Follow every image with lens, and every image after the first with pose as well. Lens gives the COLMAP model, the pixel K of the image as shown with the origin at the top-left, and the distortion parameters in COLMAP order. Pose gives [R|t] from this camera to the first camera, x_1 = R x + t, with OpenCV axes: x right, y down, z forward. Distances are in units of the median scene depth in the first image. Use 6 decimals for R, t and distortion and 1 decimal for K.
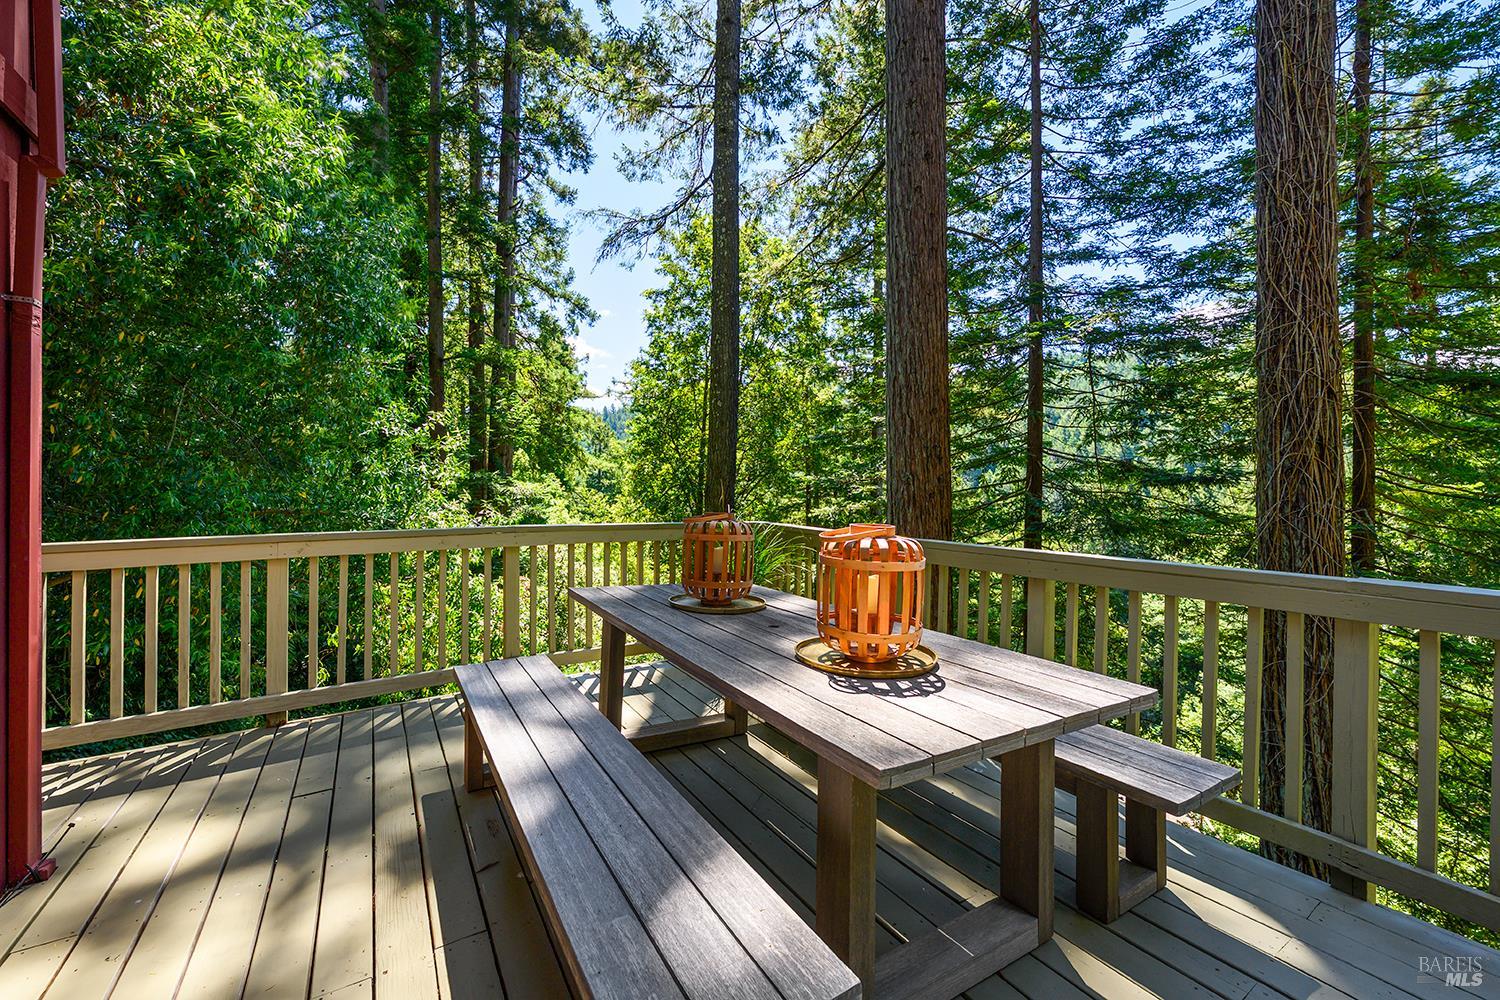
lens RADIAL K [[618.9, 0, 754.2], [0, 618.9, 481.8], [0, 0, 1]] dist [-0.000683, -0.000112]
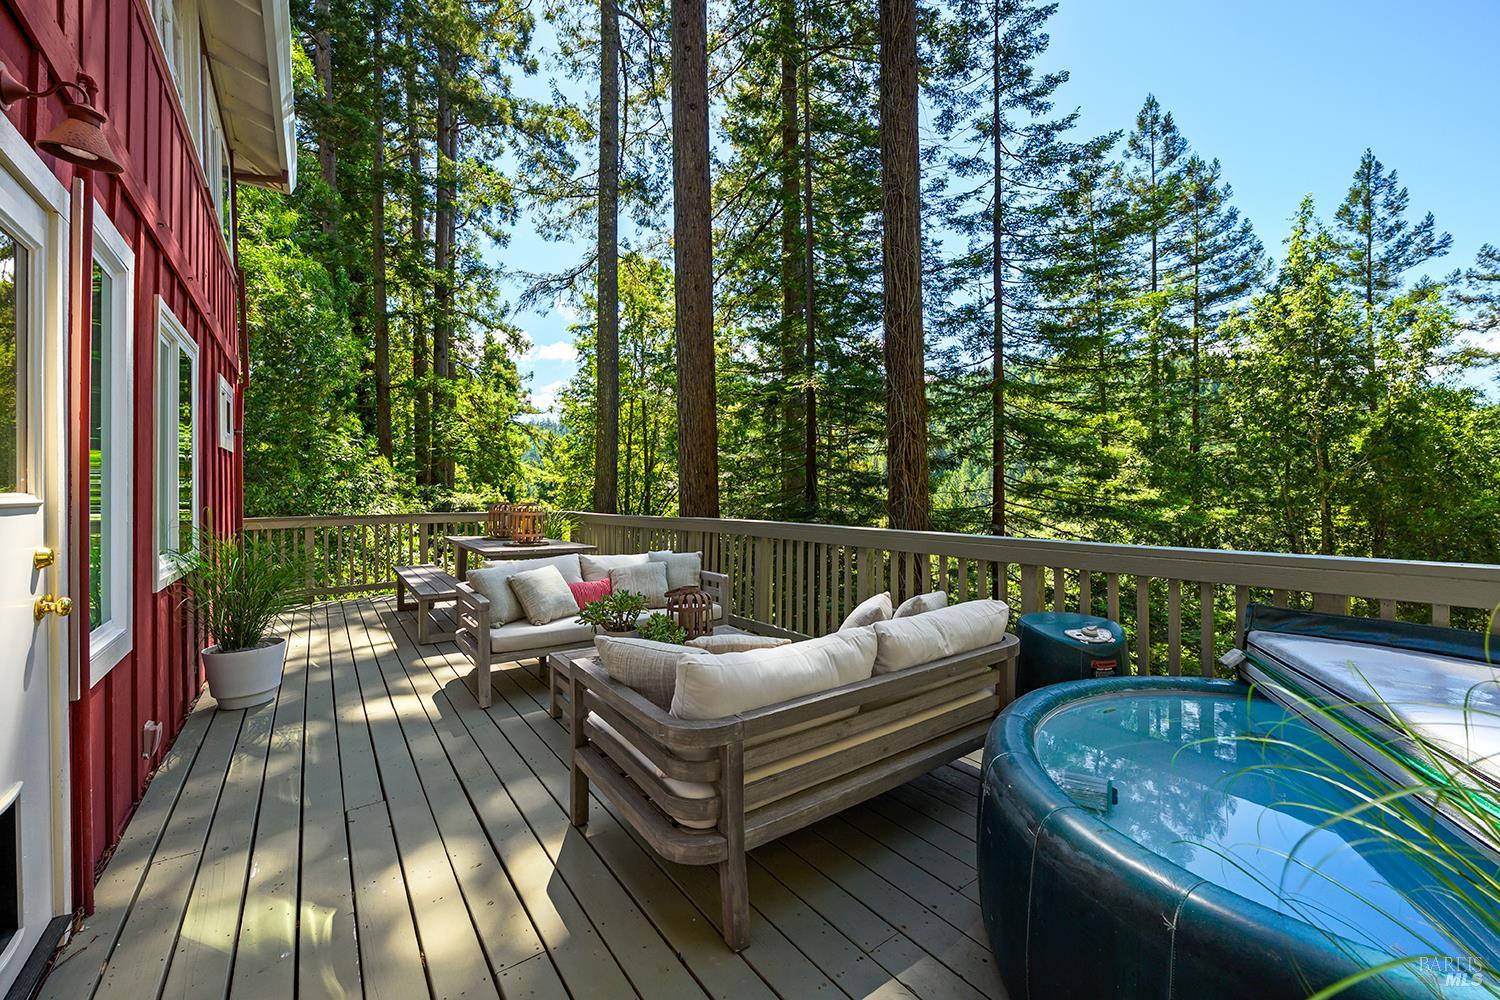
lens RADIAL K [[608.8, 0, 746.2], [0, 608.8, 497.2], [0, 0, 1]] dist [-0.002191, 0.000081]
pose [[0.998439, -0.008974, 0.055133, 0.090517], [0.008172, 0.999858, 0.014752, -0.005222], [-0.055258, -0.014279, 0.998370, -0.160013]]
